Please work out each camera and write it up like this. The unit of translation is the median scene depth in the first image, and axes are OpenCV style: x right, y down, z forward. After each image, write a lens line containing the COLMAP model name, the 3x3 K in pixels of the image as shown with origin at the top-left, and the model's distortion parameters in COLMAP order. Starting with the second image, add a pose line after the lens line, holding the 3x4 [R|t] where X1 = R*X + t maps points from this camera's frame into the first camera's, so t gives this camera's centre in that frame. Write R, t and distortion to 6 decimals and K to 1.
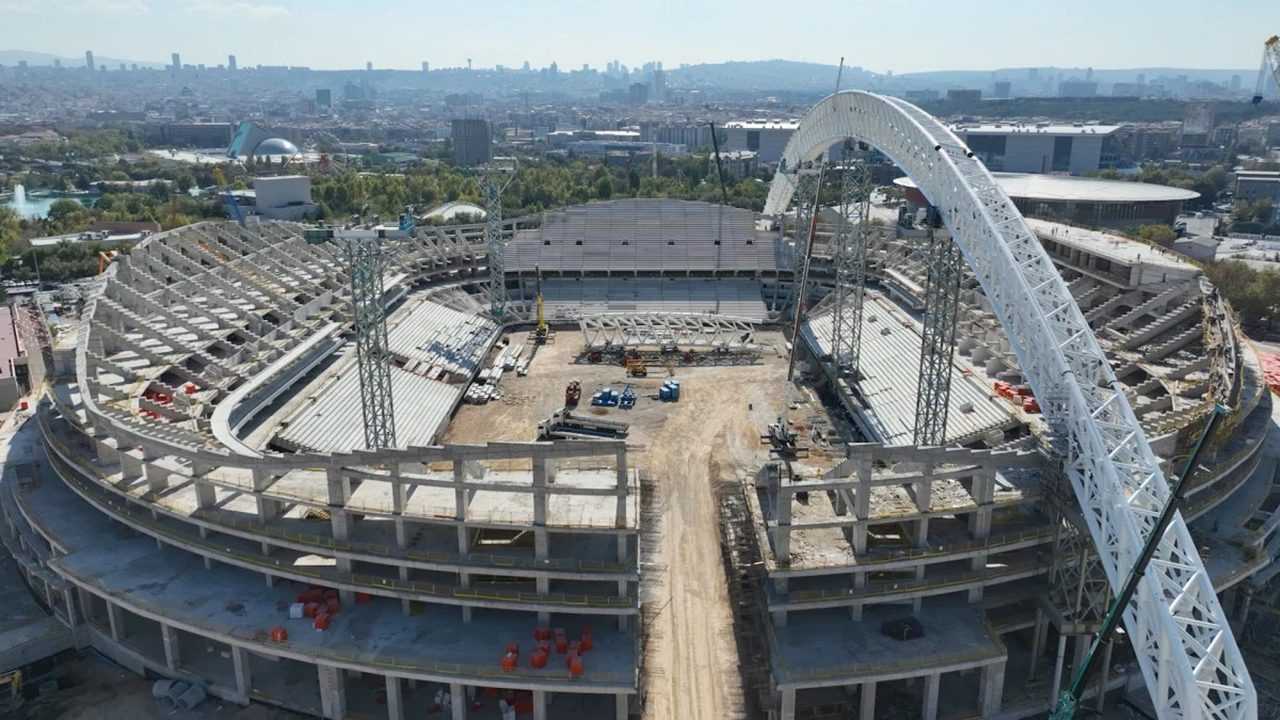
lens RADIAL K [[912.7, 0, 639.5], [0, 912.7, 358.0], [0, 0, 1]] dist [0.005135, 0.009087]
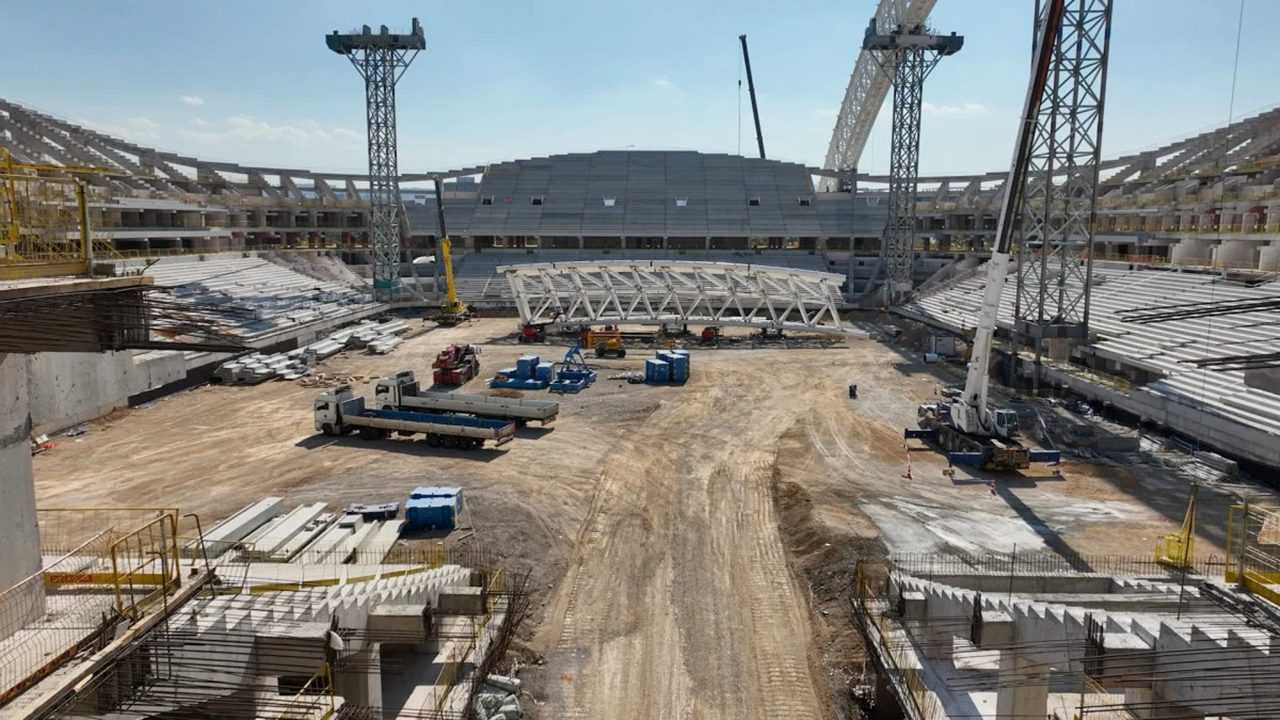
lens RADIAL K [[912.7, 0, 640.4], [0, 912.7, 363.8], [0, 0, 1]] dist [0.005135, 0.009087]
pose [[0.999776, 0.007784, -0.019701, 0.028679], [-0.010141, 0.992419, -0.122484, 0.093022], [0.018599, 0.122656, 0.992275, 0.555043]]
